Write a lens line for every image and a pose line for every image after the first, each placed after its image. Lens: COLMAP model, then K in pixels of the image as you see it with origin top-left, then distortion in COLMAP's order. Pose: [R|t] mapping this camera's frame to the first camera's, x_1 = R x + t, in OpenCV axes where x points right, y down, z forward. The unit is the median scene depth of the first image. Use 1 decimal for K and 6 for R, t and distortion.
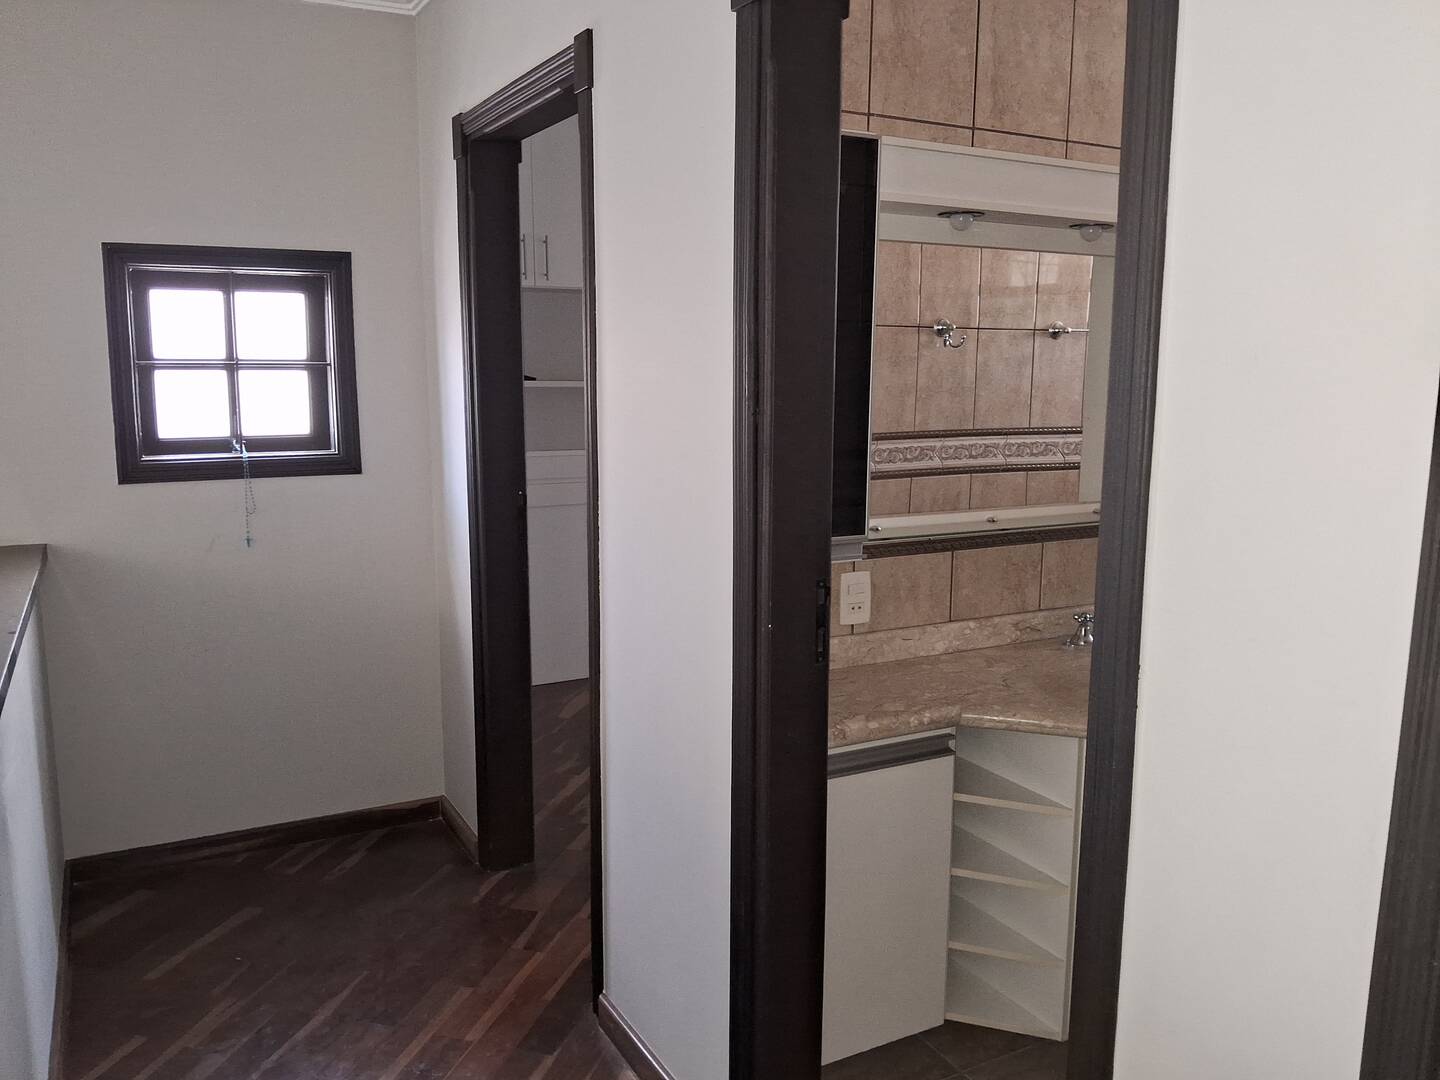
lens RADIAL K [[1152.2, 0, 717.9], [0, 1152.2, 538.2], [0, 0, 1]] dist [-0.024165, -0.011543]
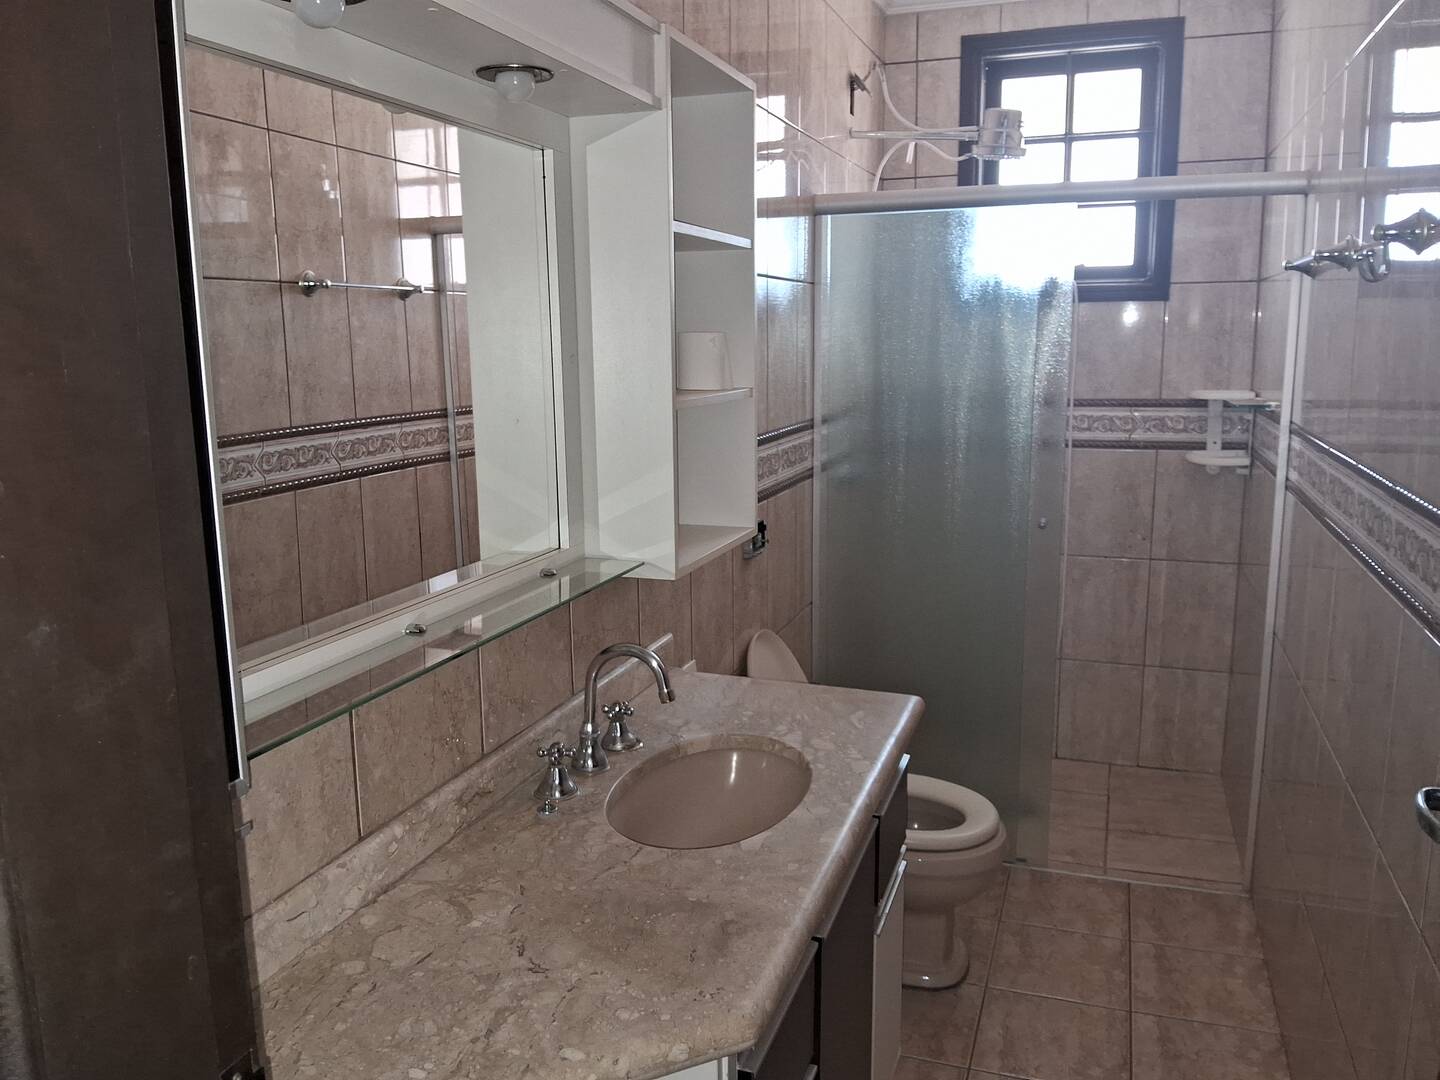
lens RADIAL K [[1152.2, 0, 707.9], [0, 1152.2, 545.9], [0, 0, 1]] dist [-0.024165, -0.011543]
pose [[0.750893, -0.140545, 0.645296, 0.011354], [0.124357, 0.989705, 0.070850, -0.066662], [-0.648610, 0.027046, 0.760640, 0.494185]]
